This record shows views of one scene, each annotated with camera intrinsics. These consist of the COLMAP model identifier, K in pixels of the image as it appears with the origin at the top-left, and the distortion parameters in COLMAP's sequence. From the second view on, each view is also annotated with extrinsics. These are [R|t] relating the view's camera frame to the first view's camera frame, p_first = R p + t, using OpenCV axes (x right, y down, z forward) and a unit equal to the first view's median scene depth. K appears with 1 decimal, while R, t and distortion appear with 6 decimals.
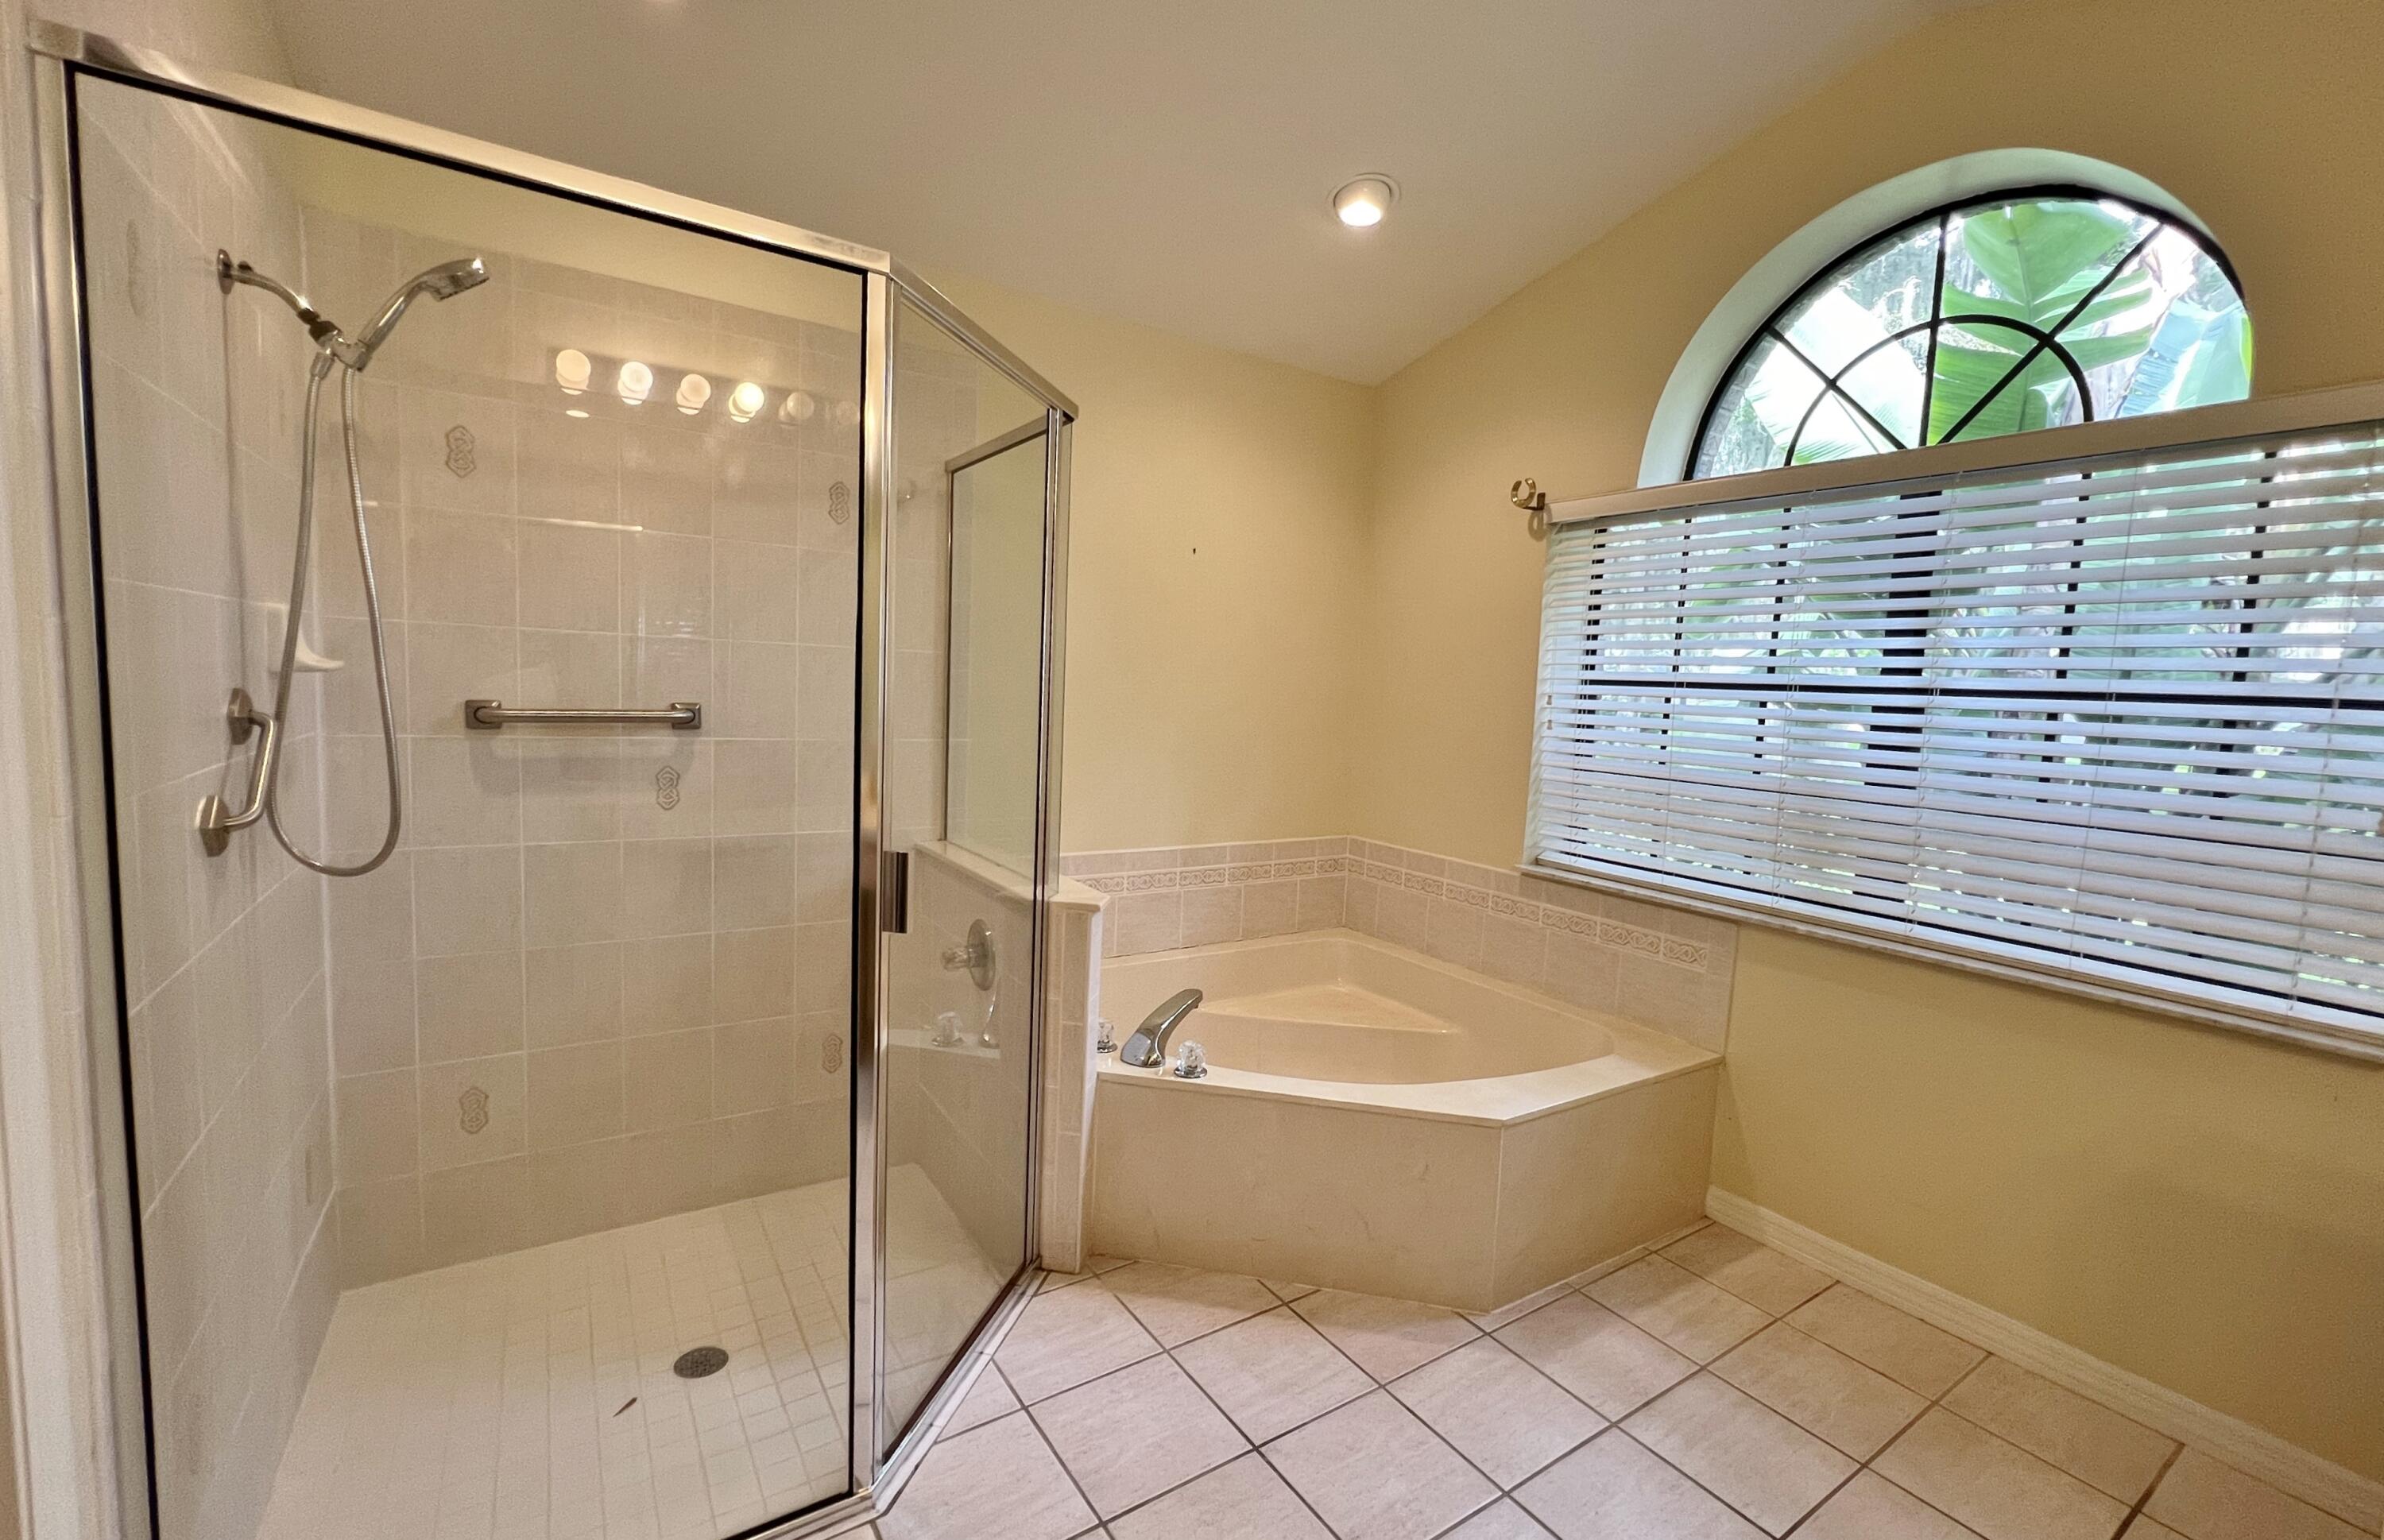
lens RADIAL K [[993.0, 0, 1190.8], [0, 993.0, 763.7], [0, 0, 1]] dist [0.001580, 0.000264]
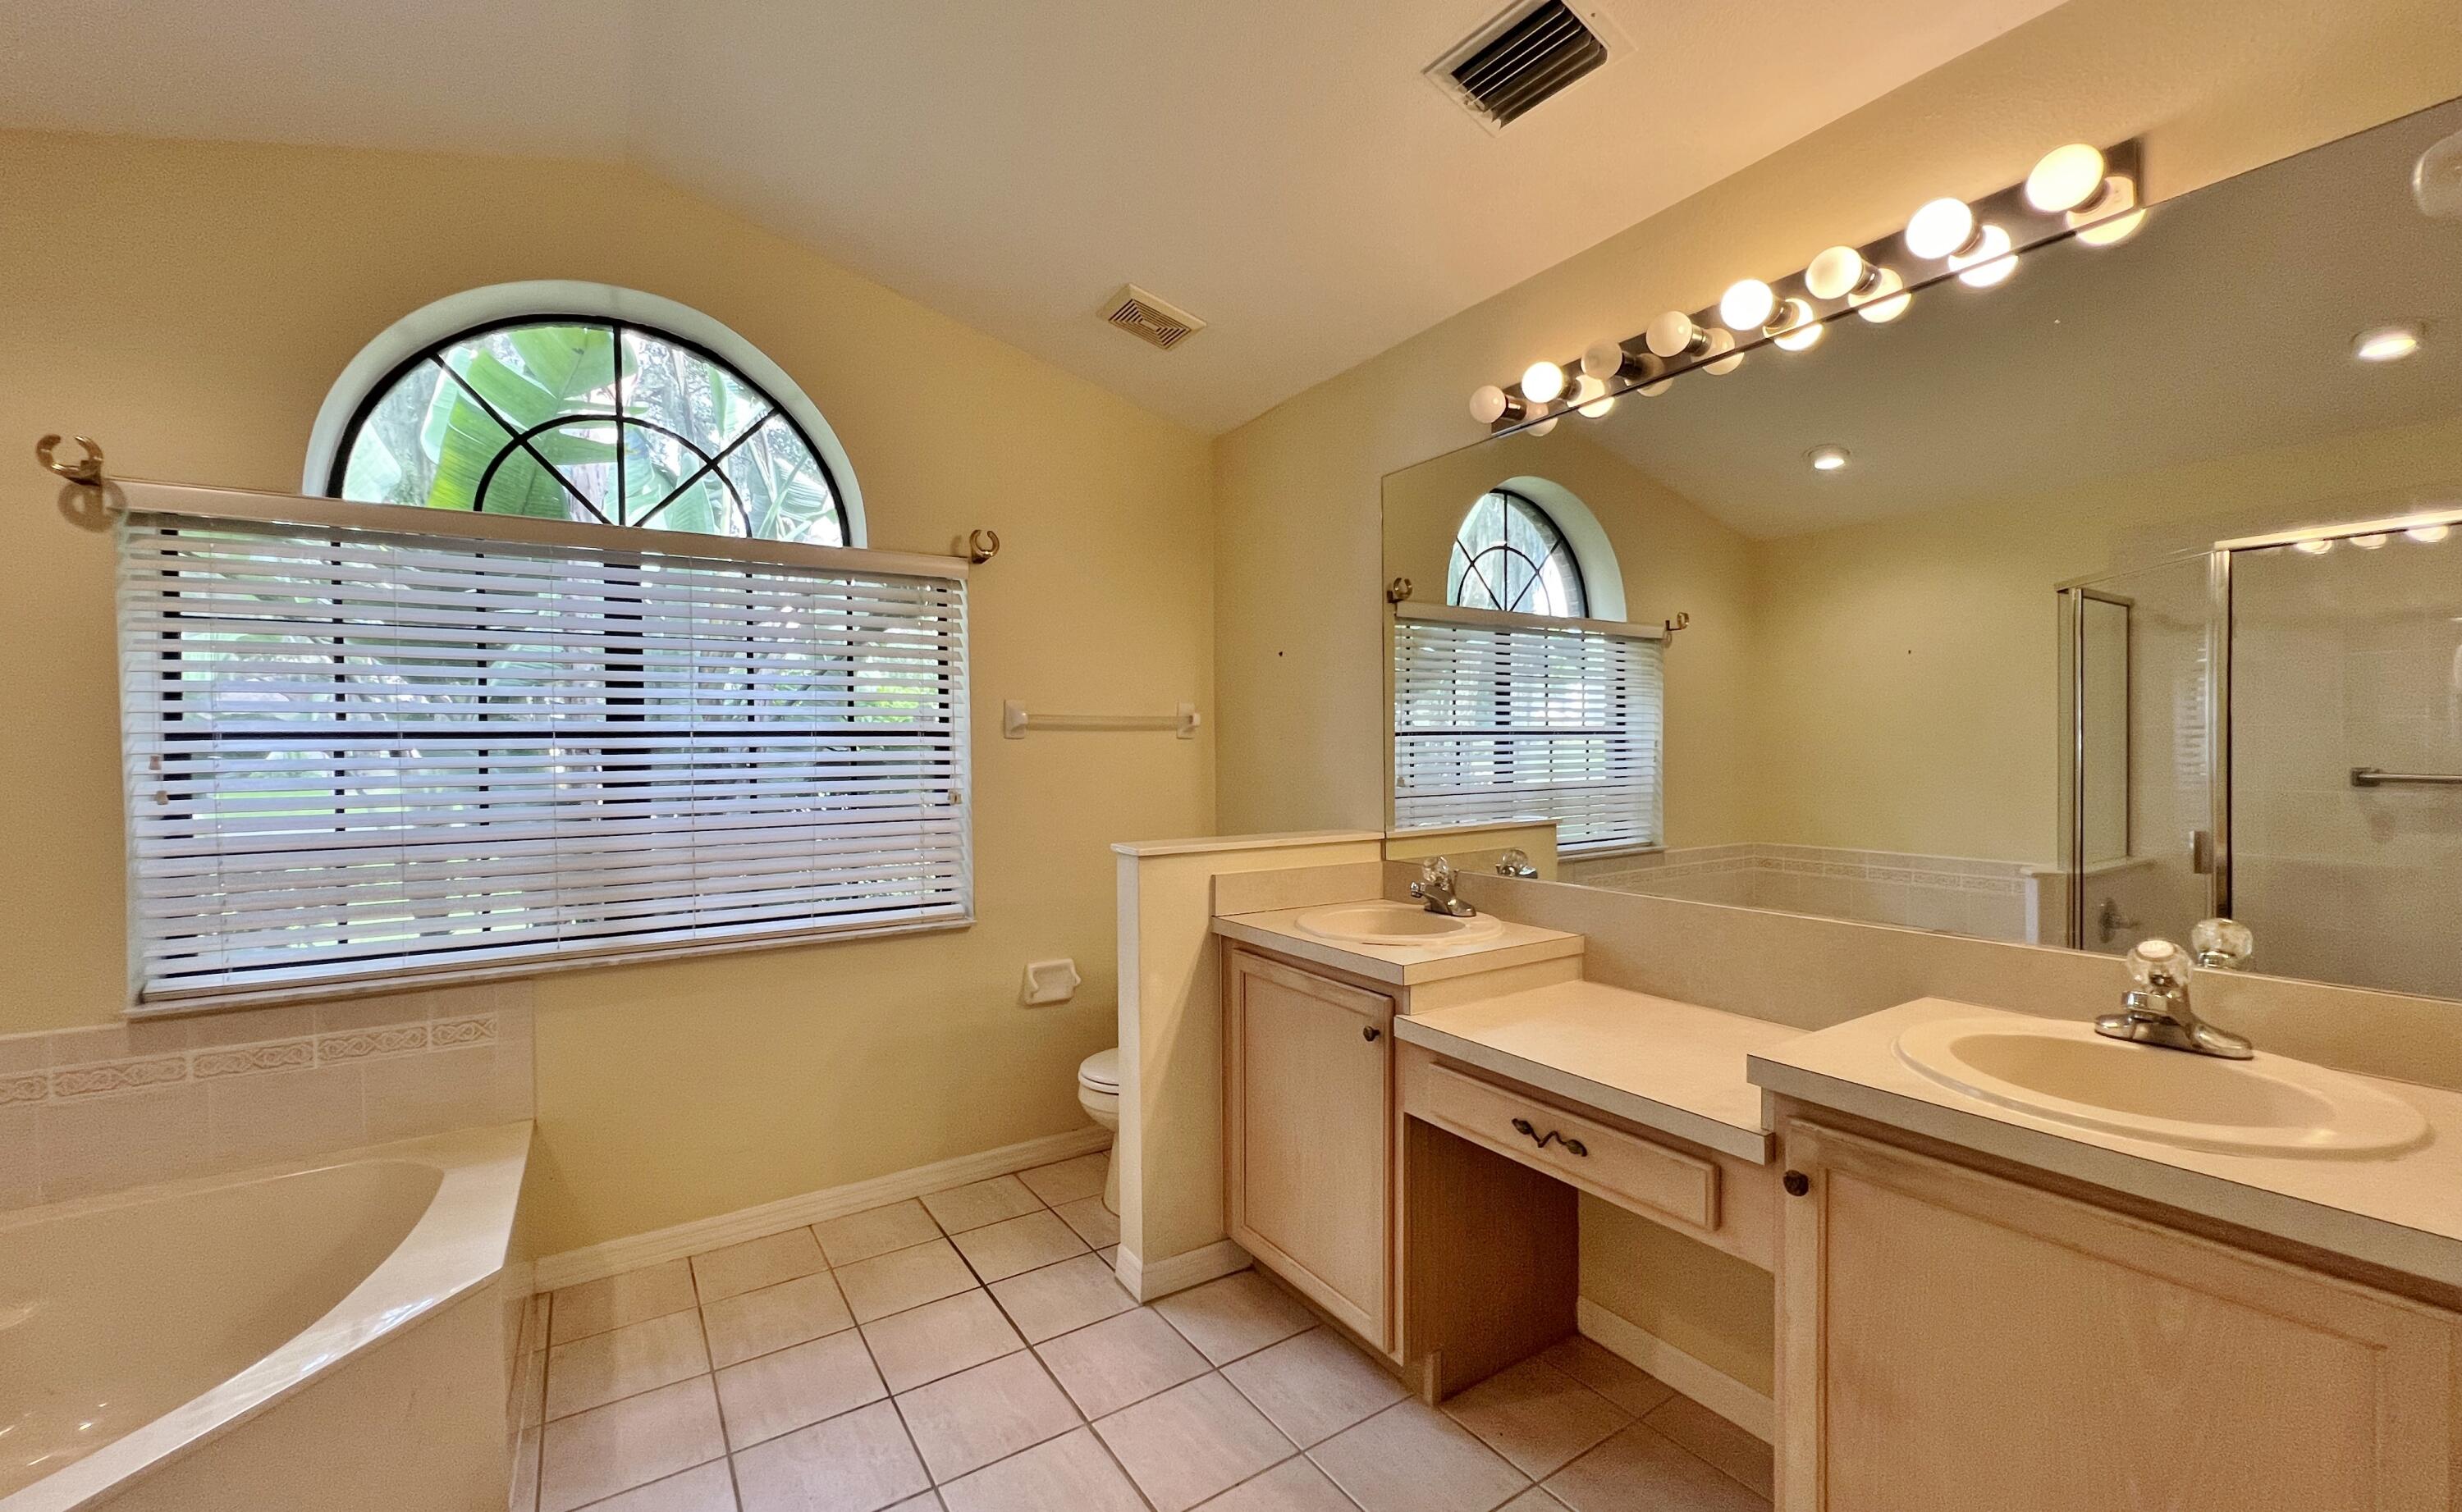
lens RADIAL K [[807.6, 0, 1230.2], [0, 807.6, 755.6], [0, 0, 1]] dist [-0.001777, -0.000163]
pose [[0.101197, -0.057292, 0.993215, -0.136335], [0.098766, 0.993987, 0.047273, -0.023310], [-0.989952, 0.093312, 0.106247, 0.203461]]
